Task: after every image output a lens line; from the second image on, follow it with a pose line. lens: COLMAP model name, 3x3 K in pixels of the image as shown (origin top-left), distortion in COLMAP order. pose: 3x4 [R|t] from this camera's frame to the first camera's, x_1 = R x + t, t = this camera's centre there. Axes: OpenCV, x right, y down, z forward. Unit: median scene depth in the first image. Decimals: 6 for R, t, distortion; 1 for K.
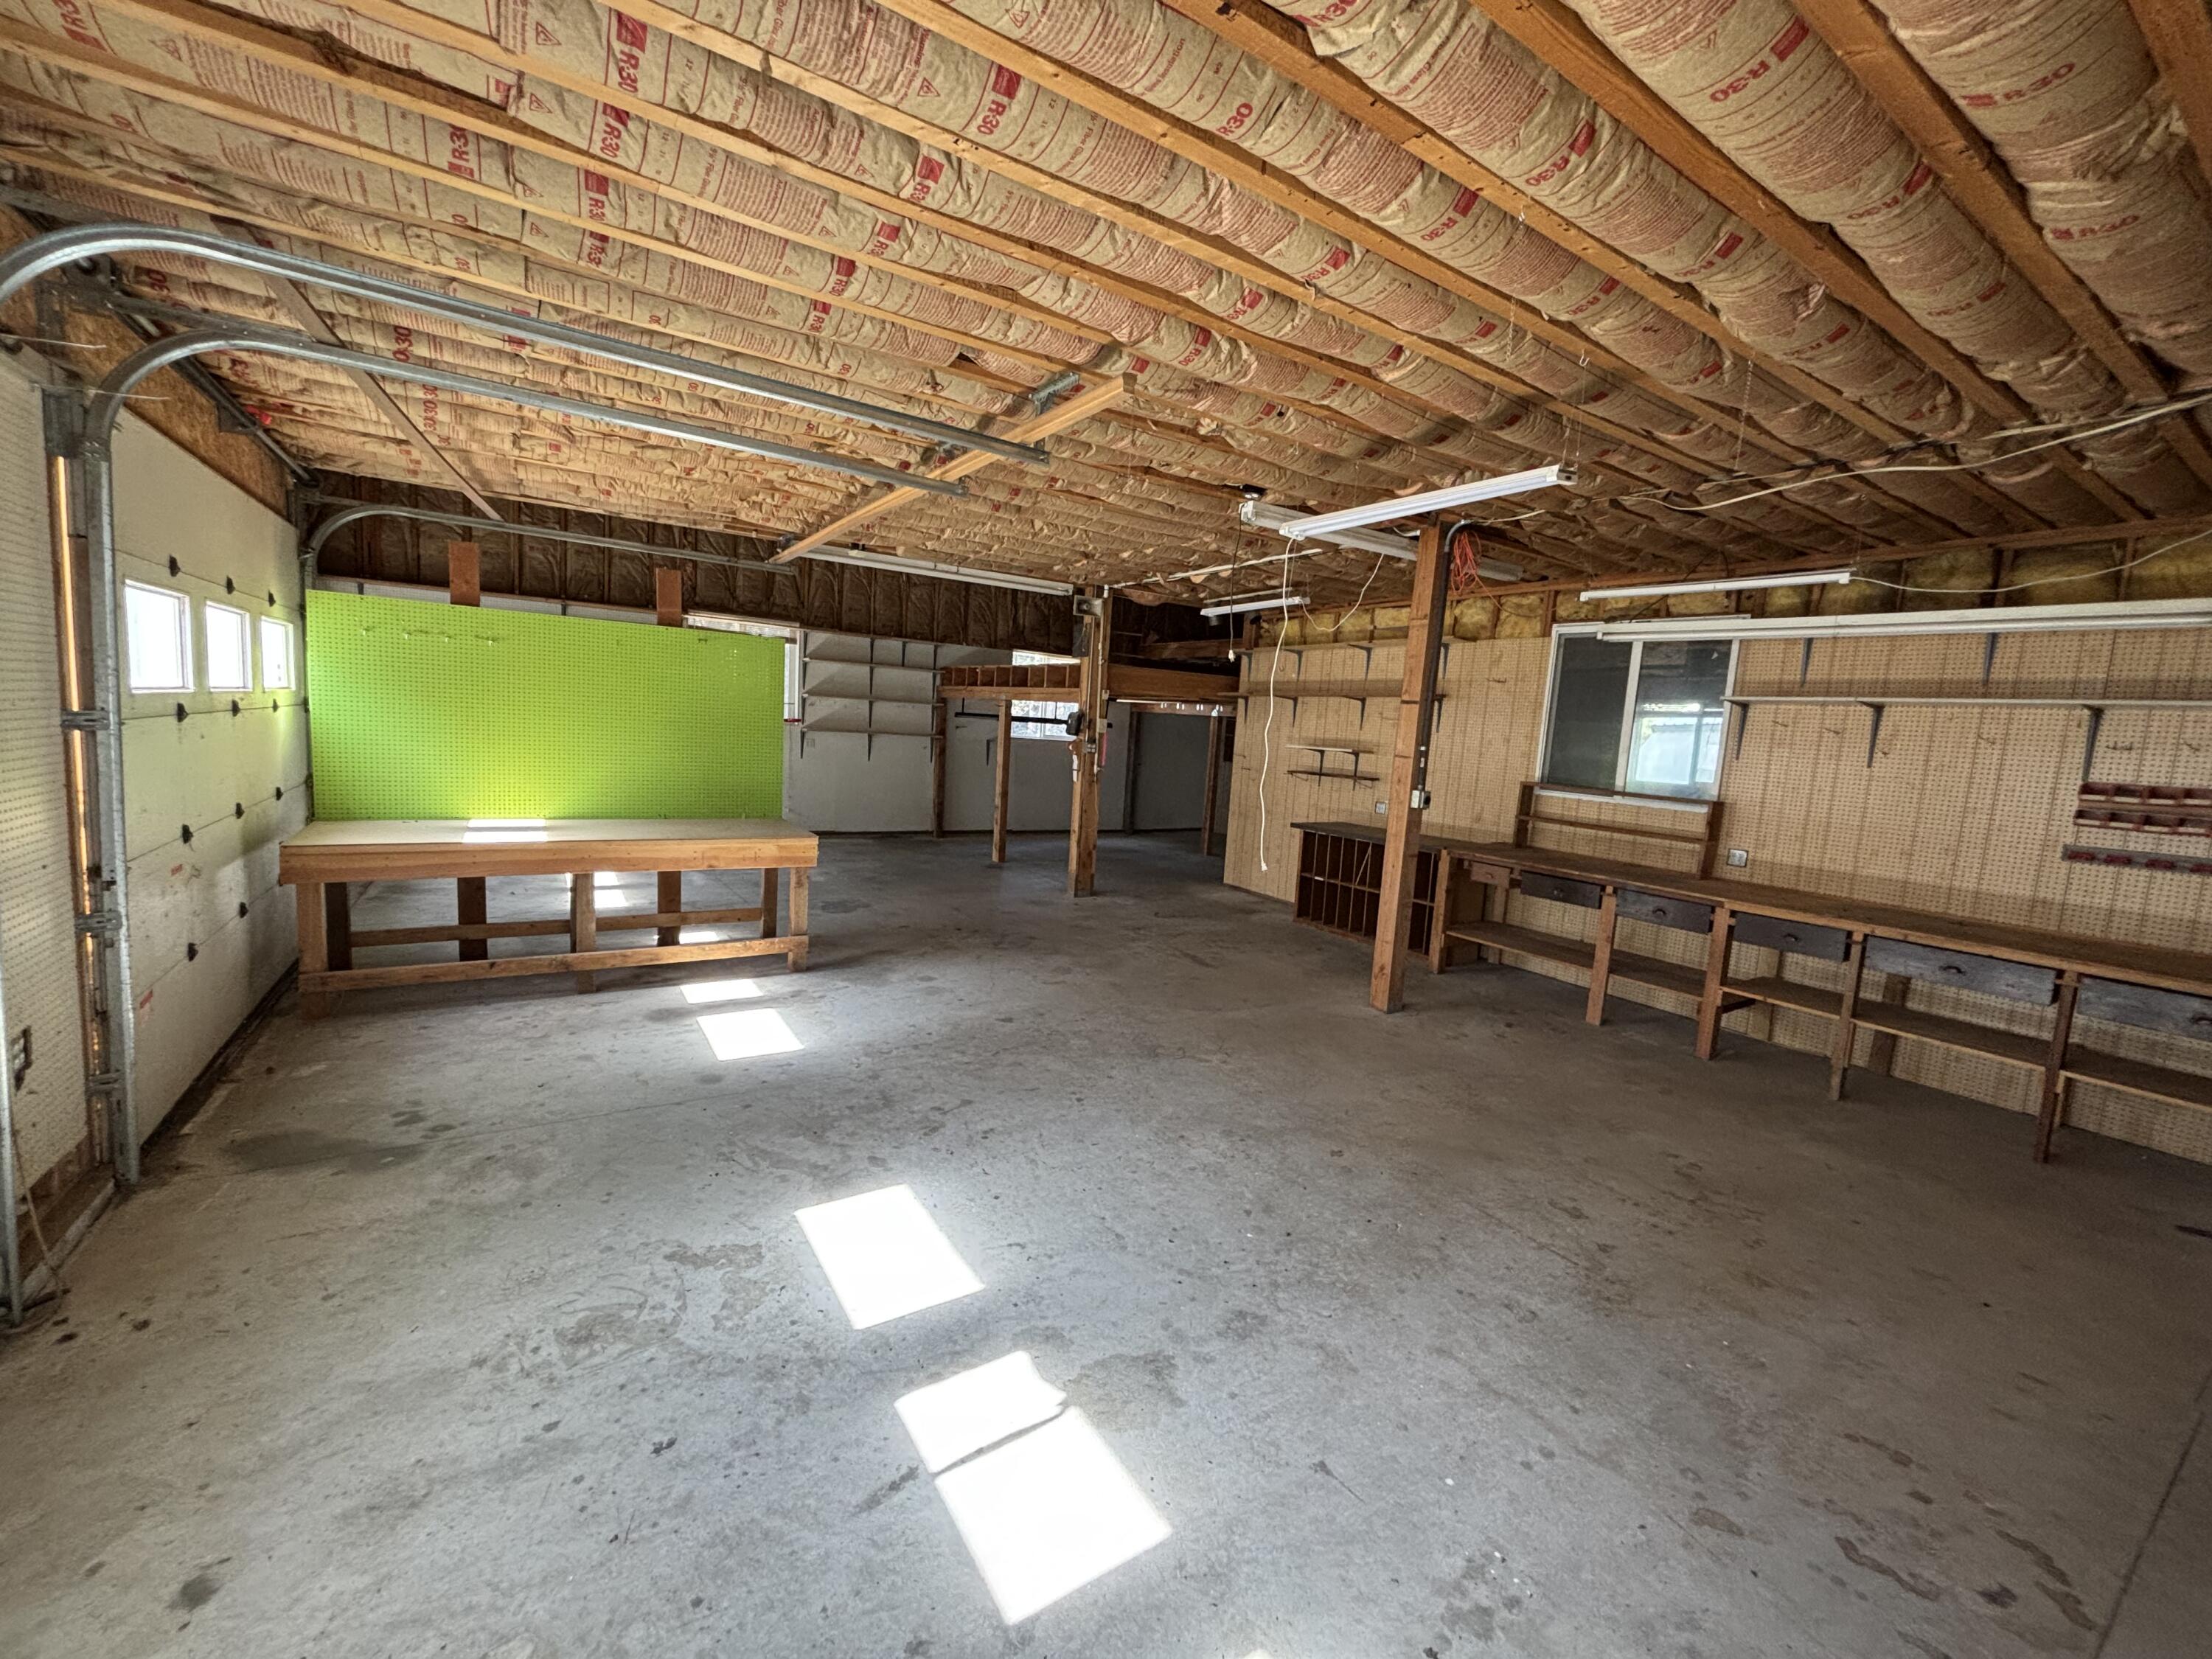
lens RADIAL K [[883.9, 0, 1108.8], [0, 883.9, 824.2], [0, 0, 1]] dist [-0.000039, -0.000479]
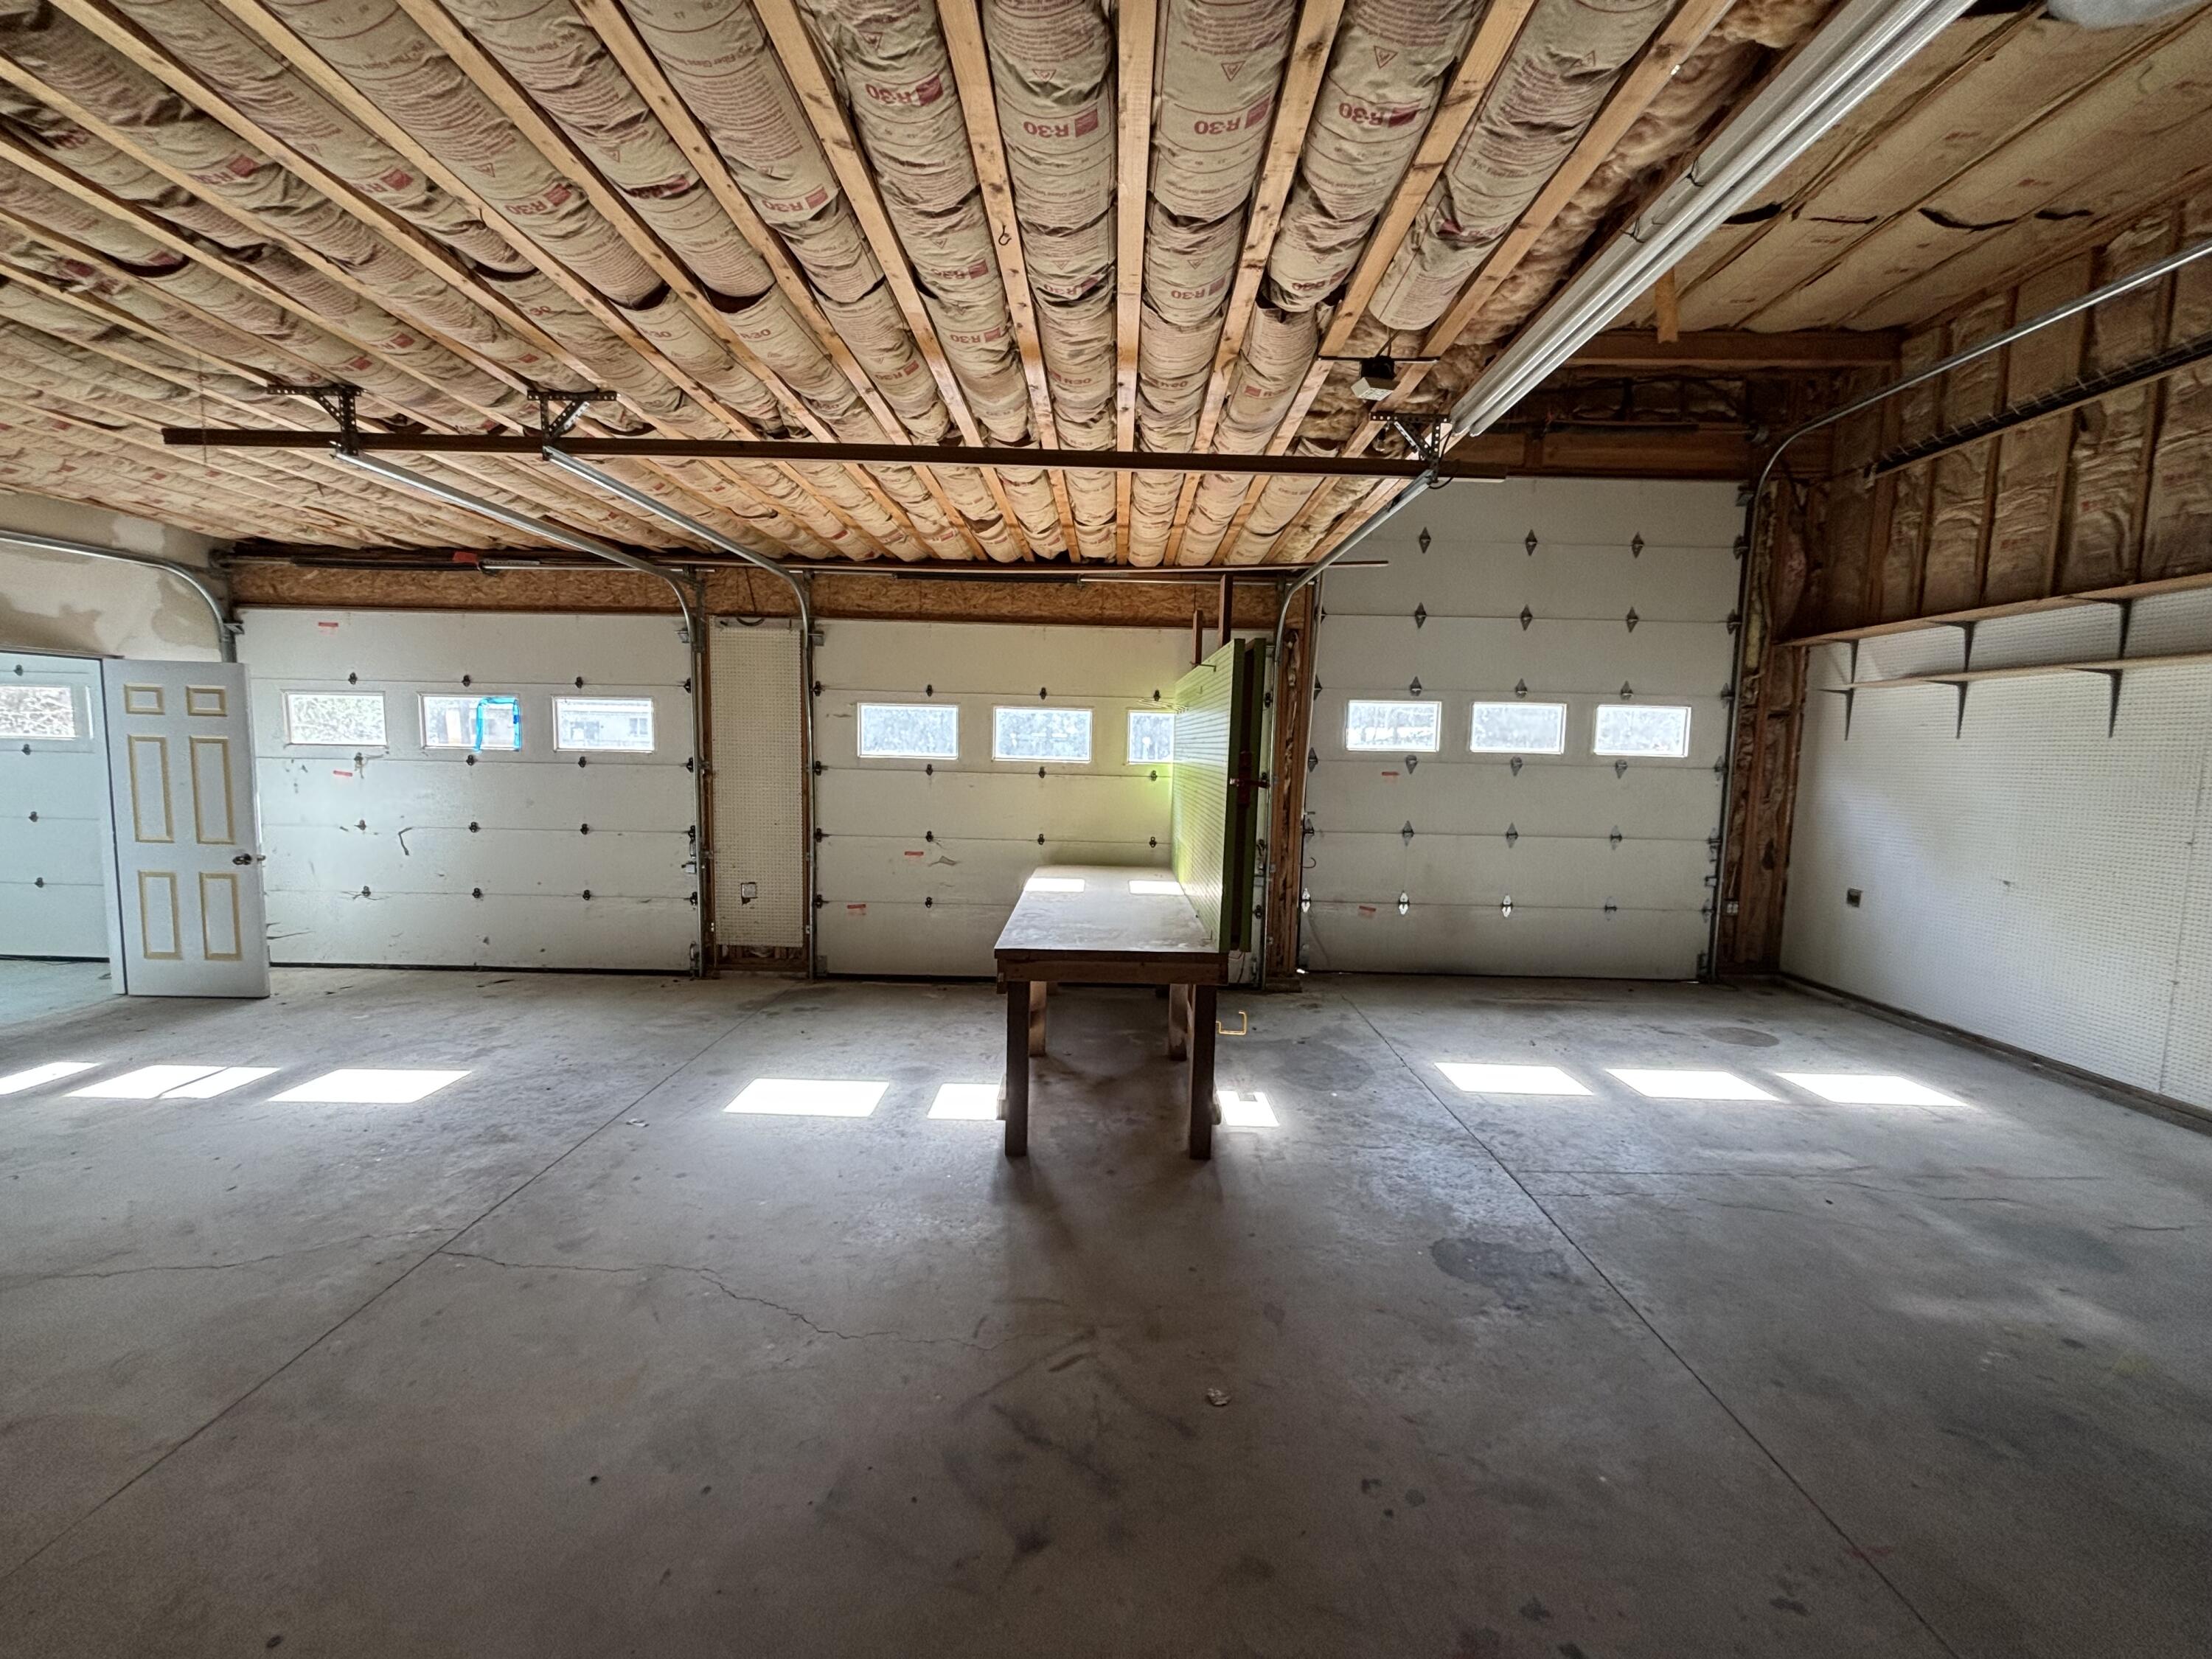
lens RADIAL K [[883.9, 0, 1100.6], [0, 883.9, 832.4], [0, 0, 1]] dist [-0.000039, -0.000479]
pose [[-0.549595, -0.000817, -0.835431, 0.184970], [-0.153469, 0.983080, 0.100000, -0.162586], [0.821214, 0.183172, -0.540422, 1.586983]]
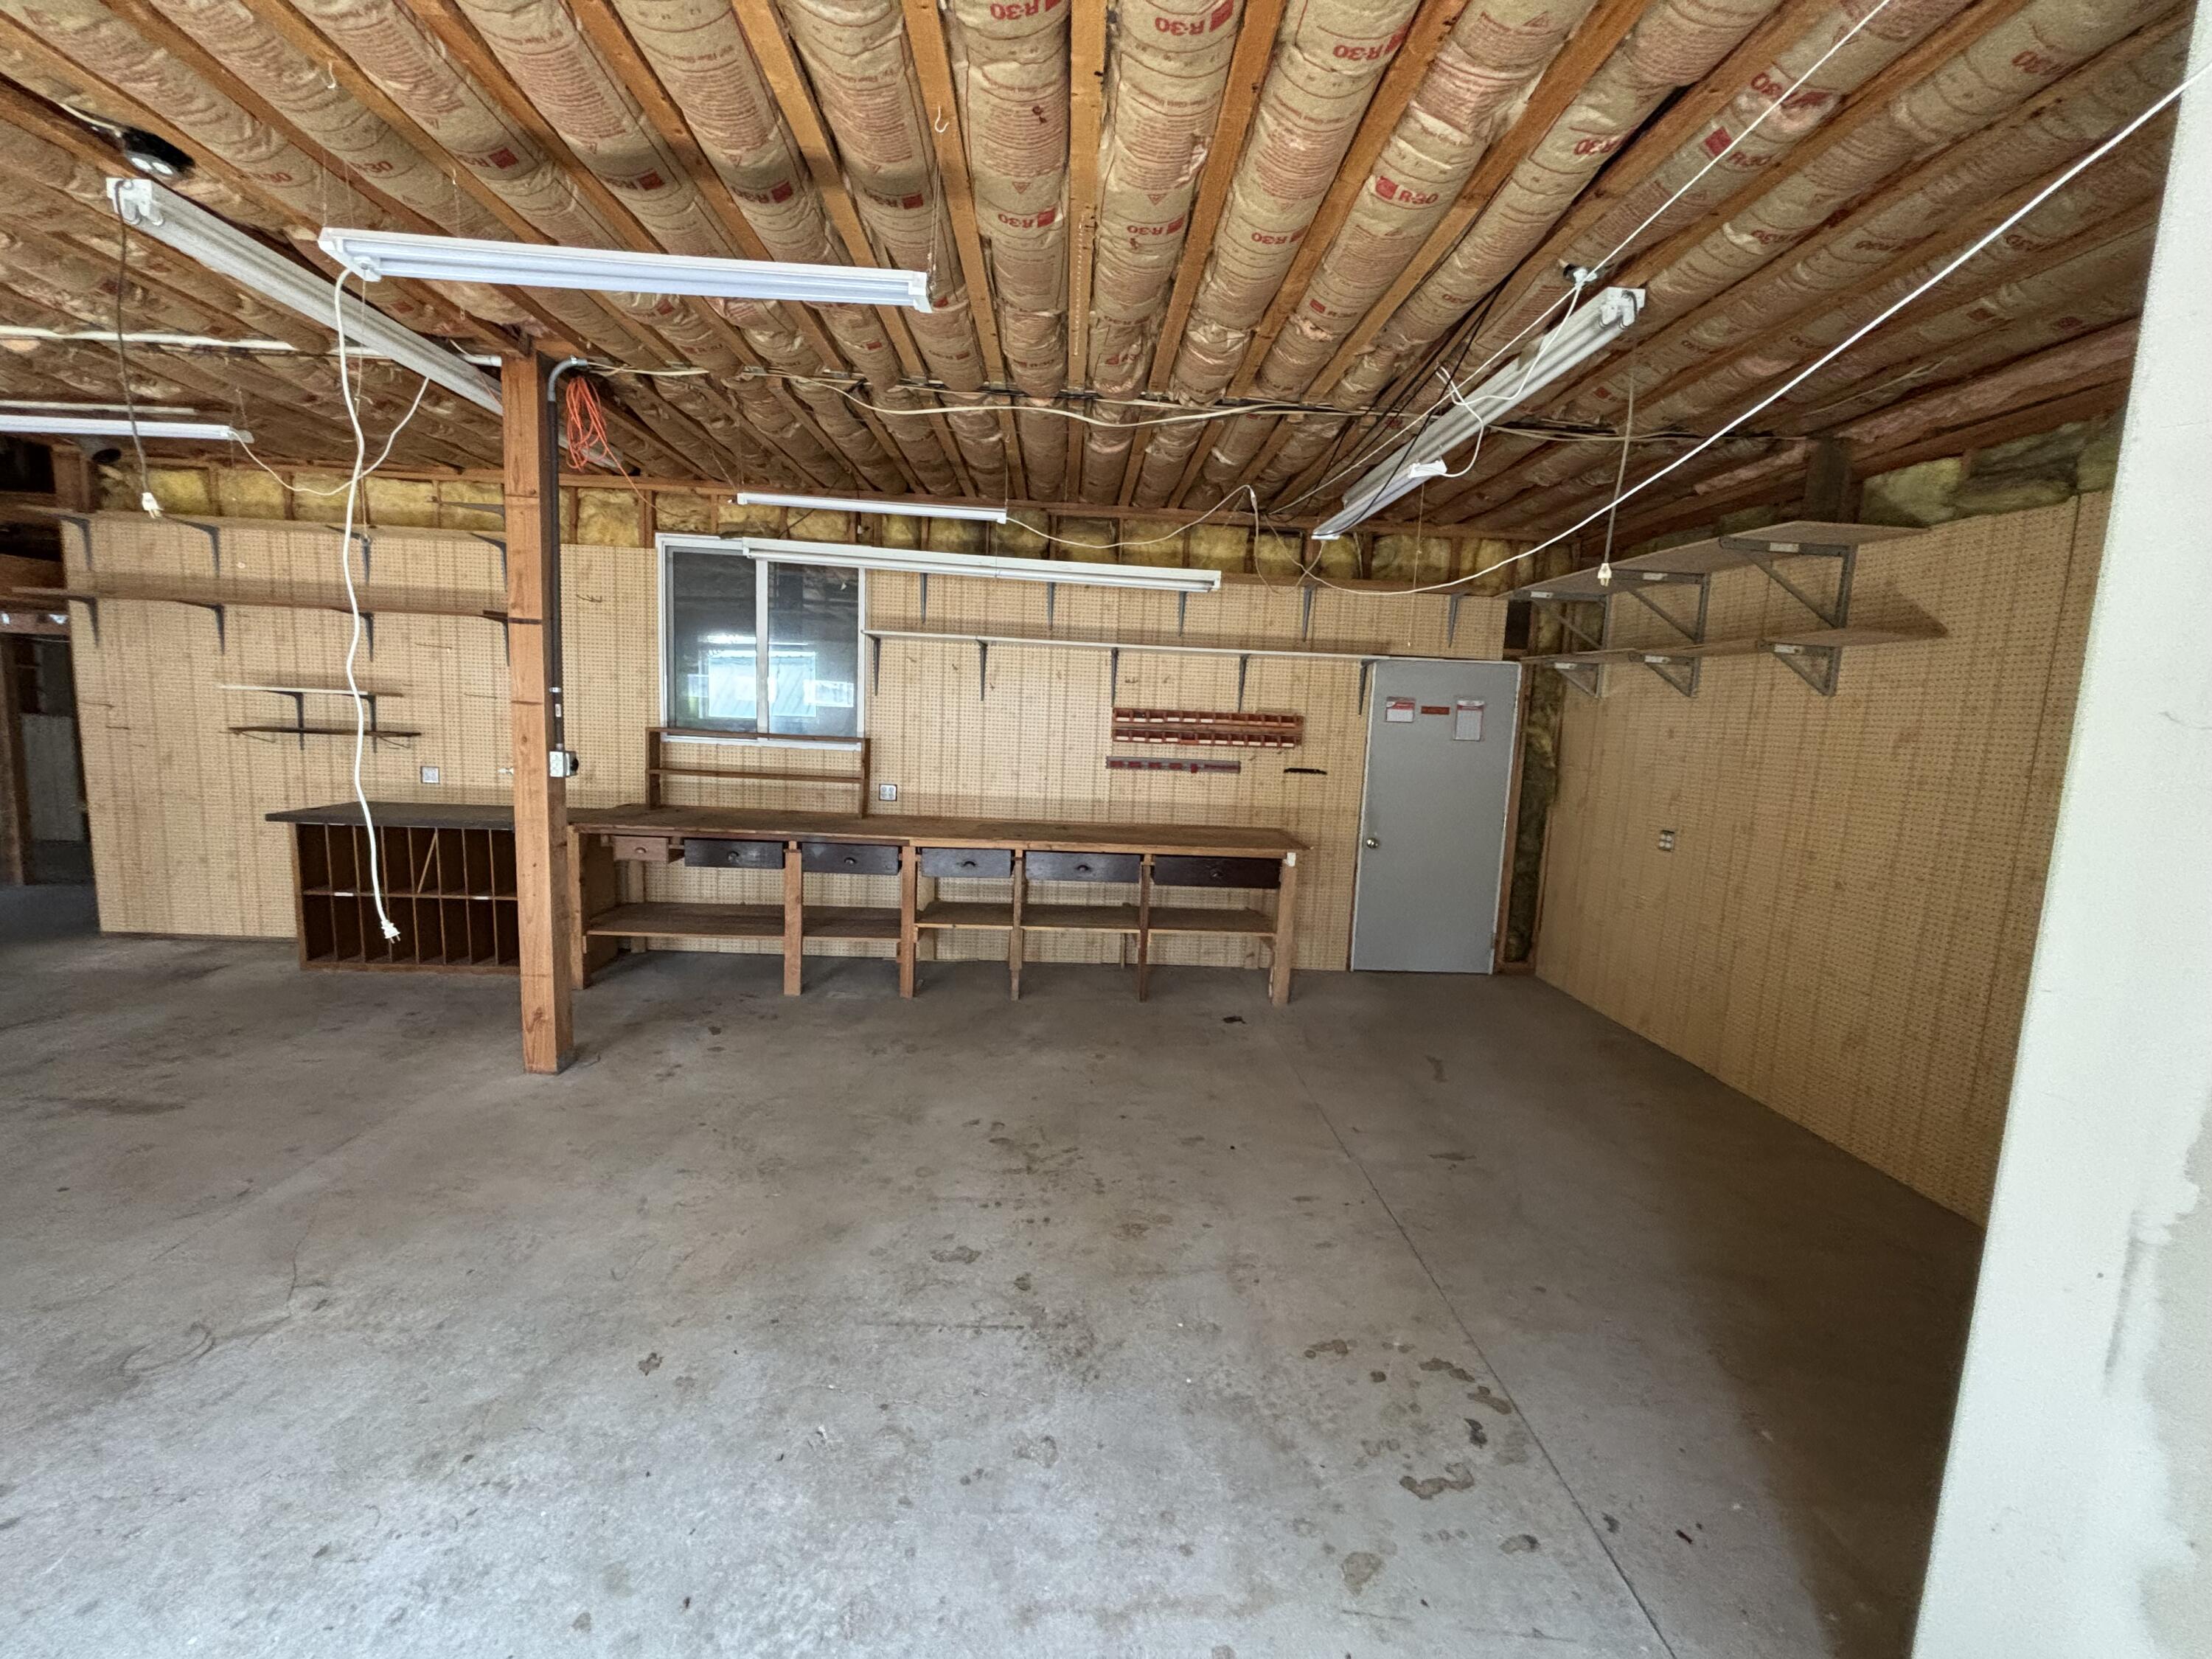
lens RADIAL K [[883.9, 0, 1101.1], [0, 883.9, 823.7], [0, 0, 1]] dist [-0.000039, -0.000479]
pose [[0.503841, -0.148261, 0.850977, -0.036417], [0.084143, 0.988899, 0.122472, -0.033859], [-0.859688, 0.009898, 0.510723, 0.308065]]
